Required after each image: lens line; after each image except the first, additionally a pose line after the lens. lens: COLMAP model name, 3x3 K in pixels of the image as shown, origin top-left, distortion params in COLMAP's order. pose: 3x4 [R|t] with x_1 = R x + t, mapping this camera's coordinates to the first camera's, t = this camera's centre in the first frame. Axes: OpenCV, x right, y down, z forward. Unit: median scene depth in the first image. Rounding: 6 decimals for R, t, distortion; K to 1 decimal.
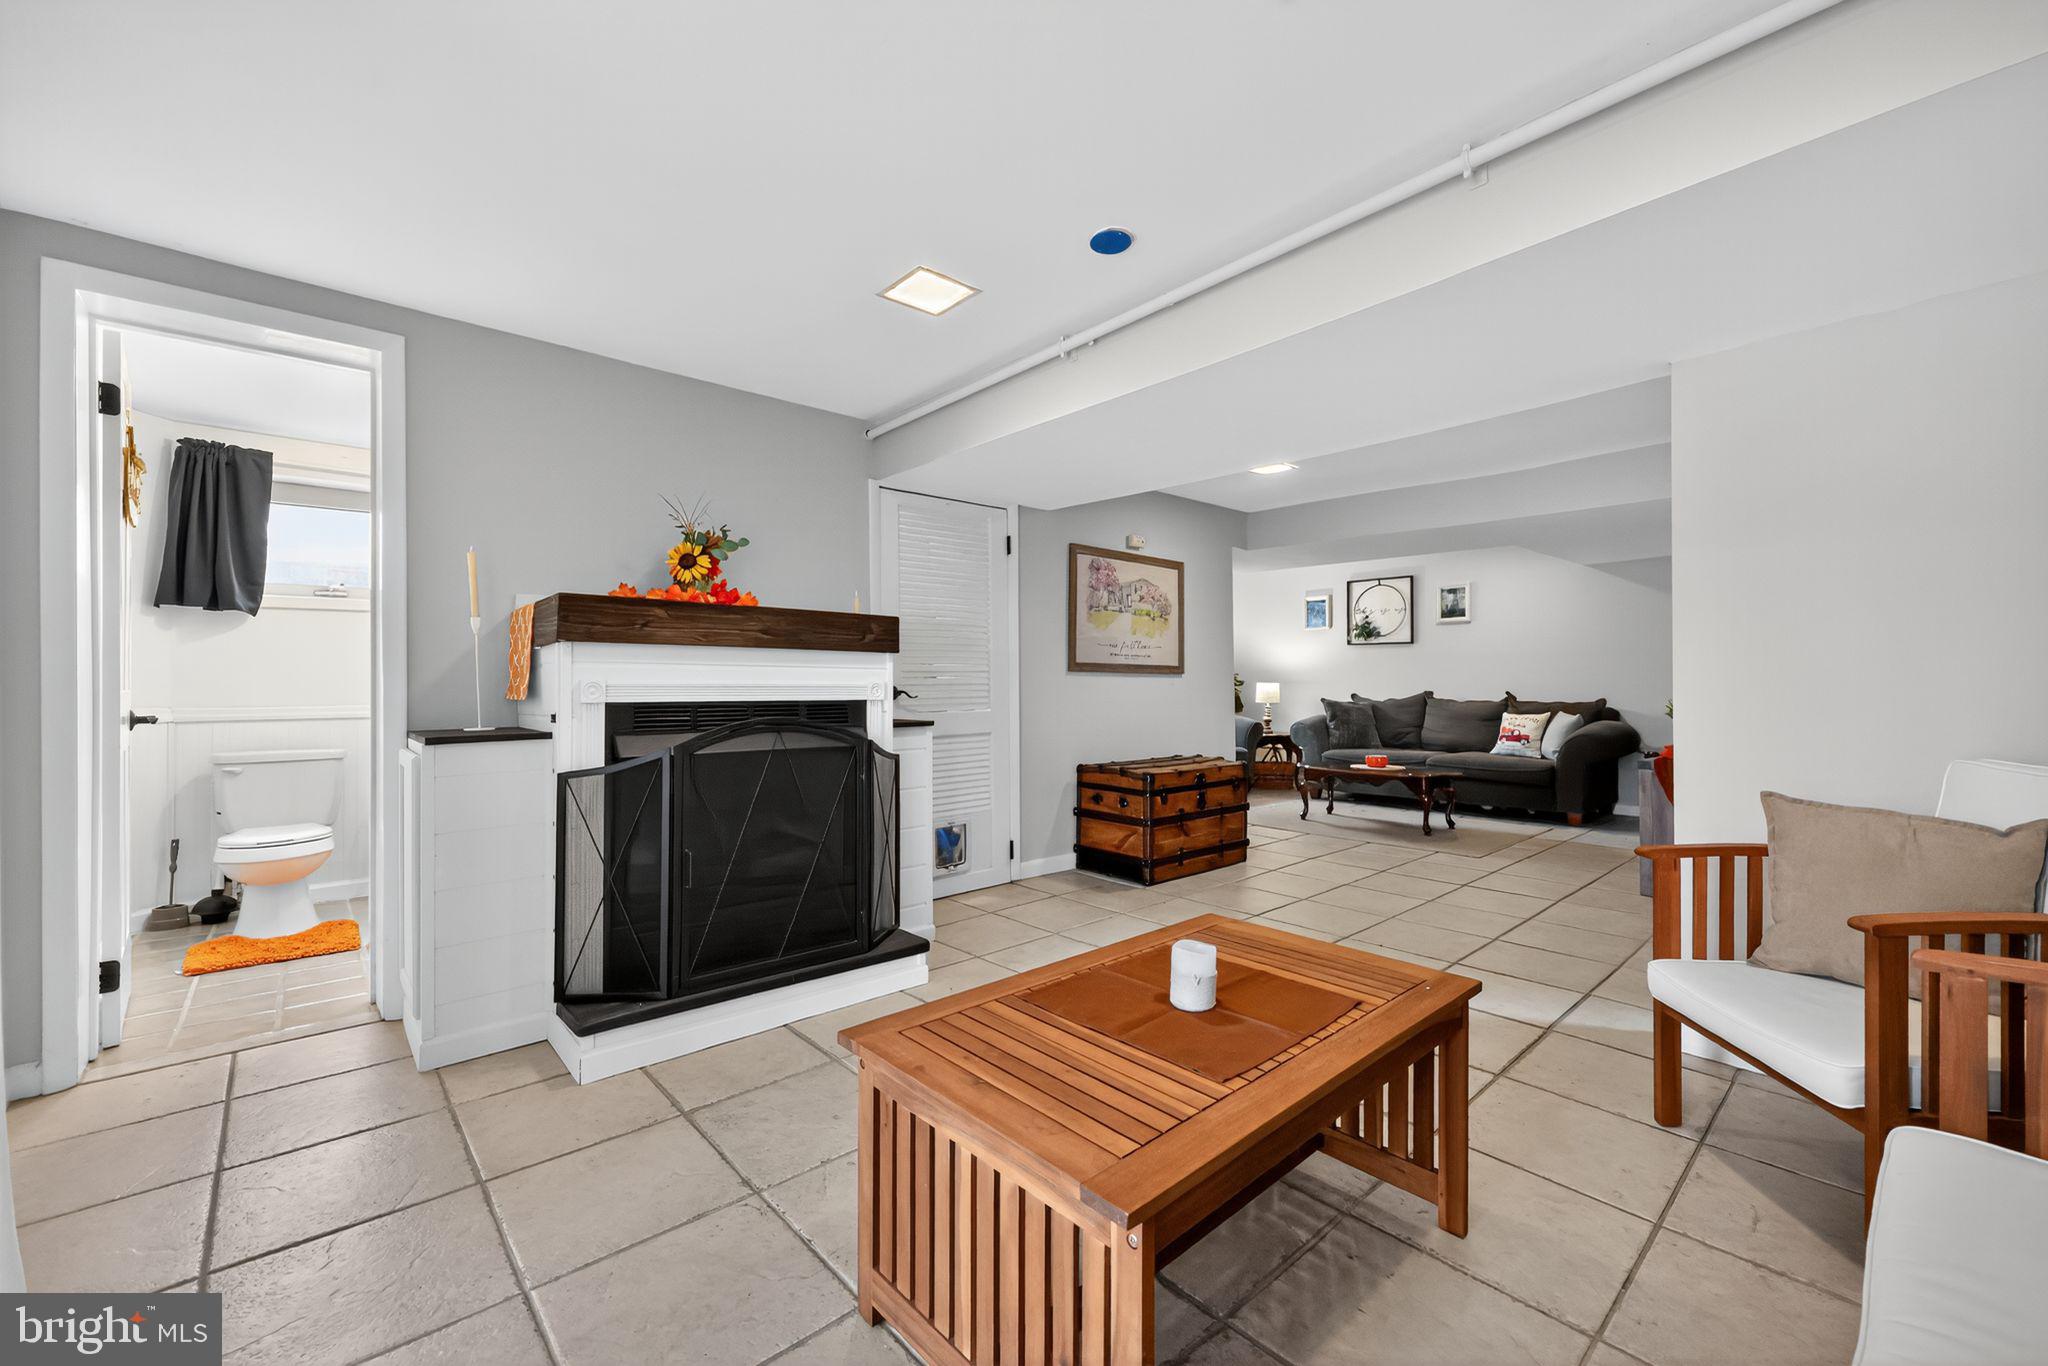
lens RADIAL K [[808.6, 0, 1018.1], [0, 808.6, 679.0], [0, 0, 1]] dist [-0.008332, -0.000039]
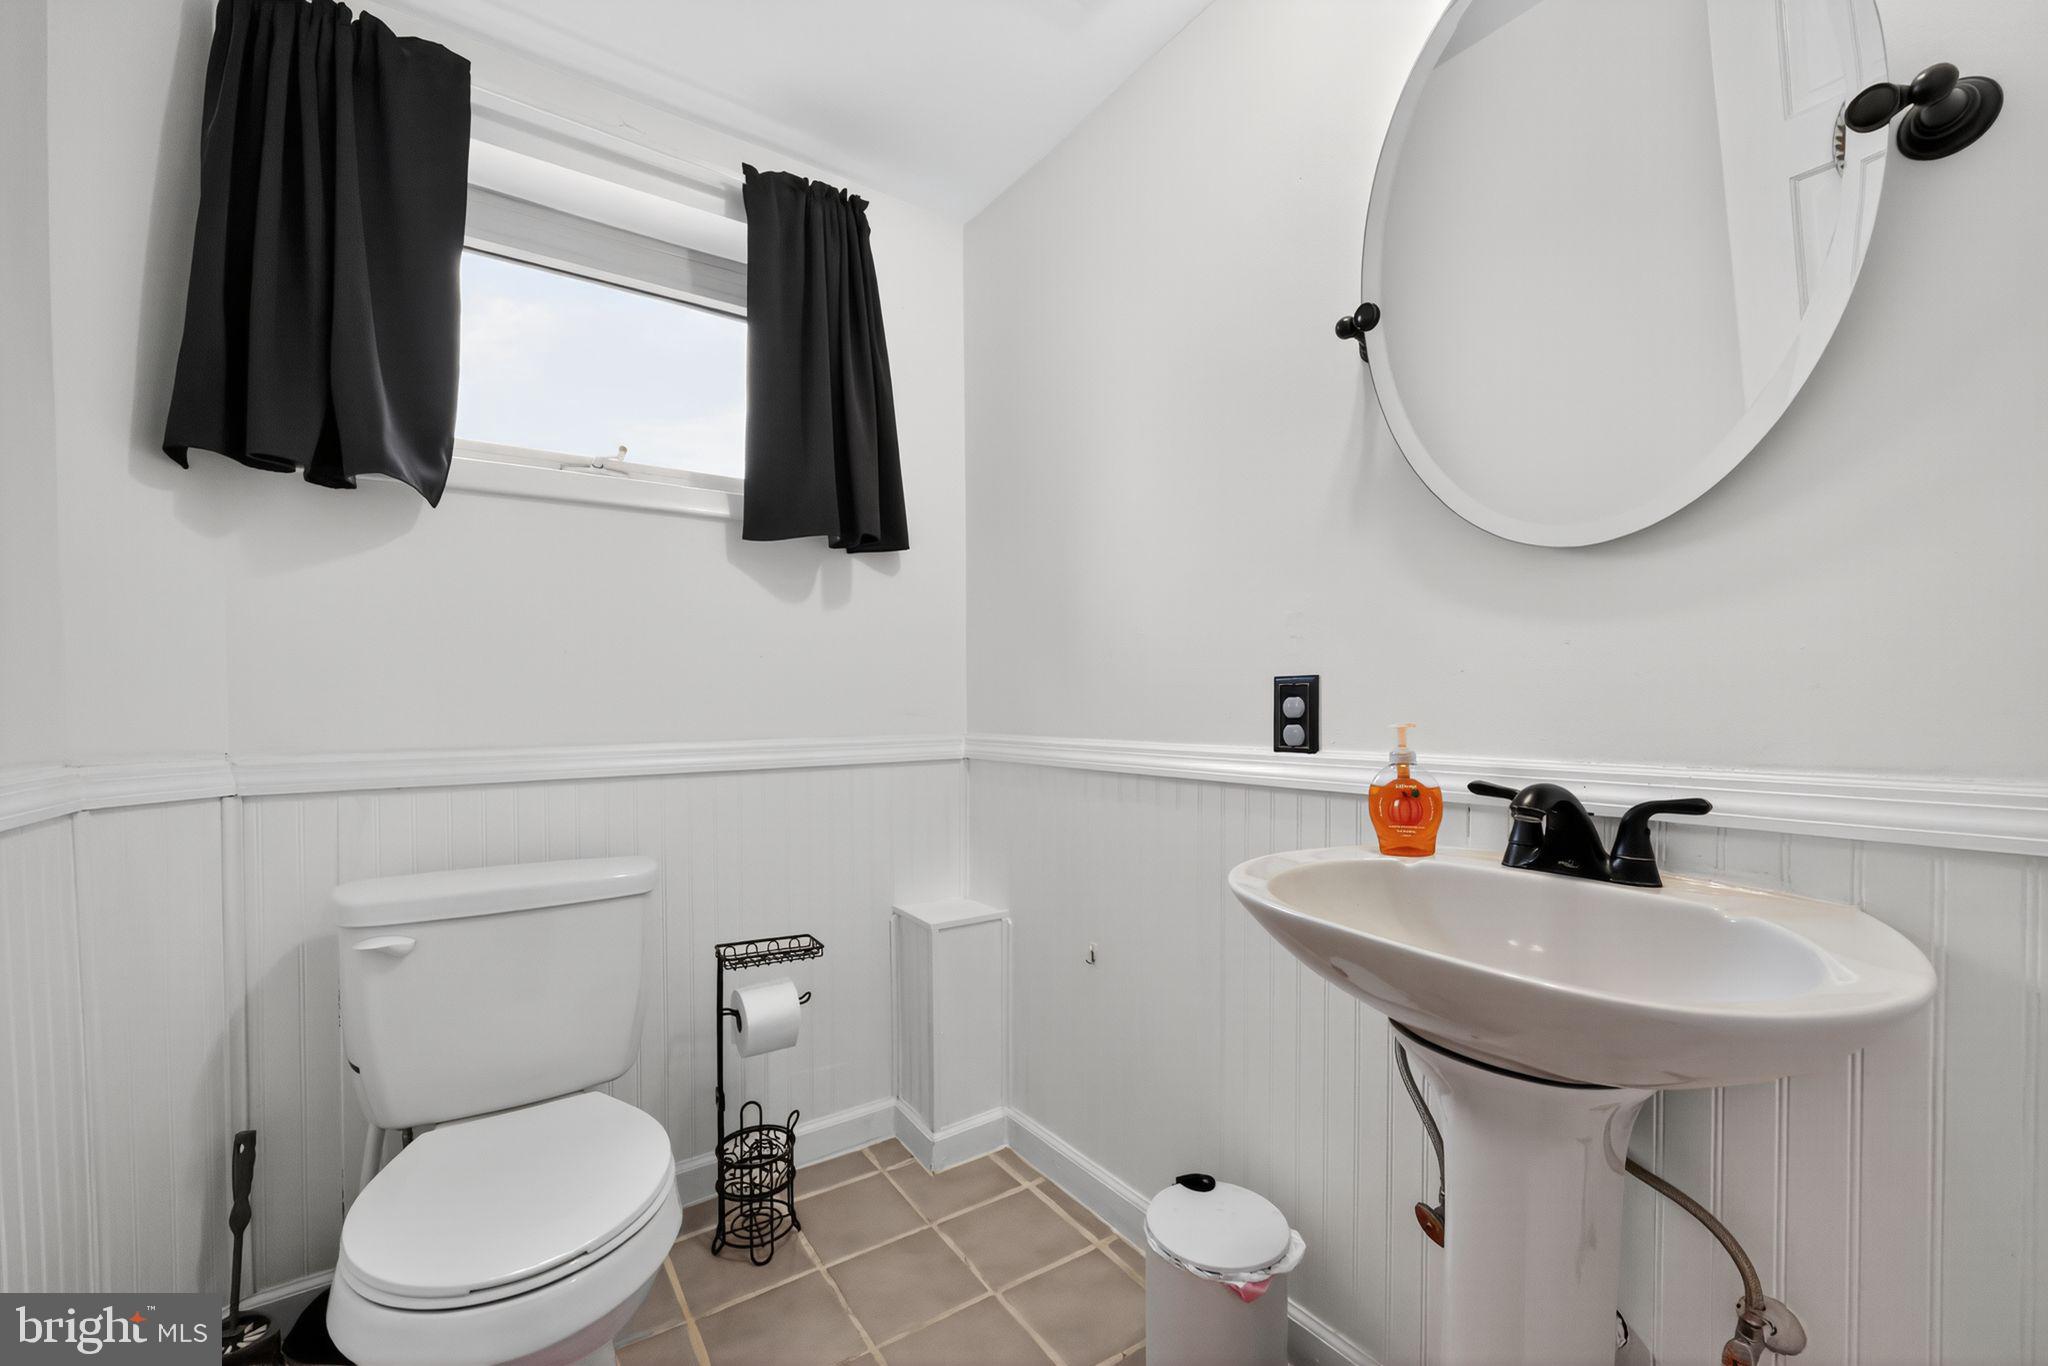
lens RADIAL K [[808.6, 0, 1026.7], [0, 808.6, 691.7], [0, 0, 1]] dist [-0.008332, -0.000039]
pose [[0.991712, -0.002770, -0.128449, -0.655211], [0.005535, 0.999761, 0.021172, 0.000921], [0.128359, -0.021708, 0.991490, 0.688435]]
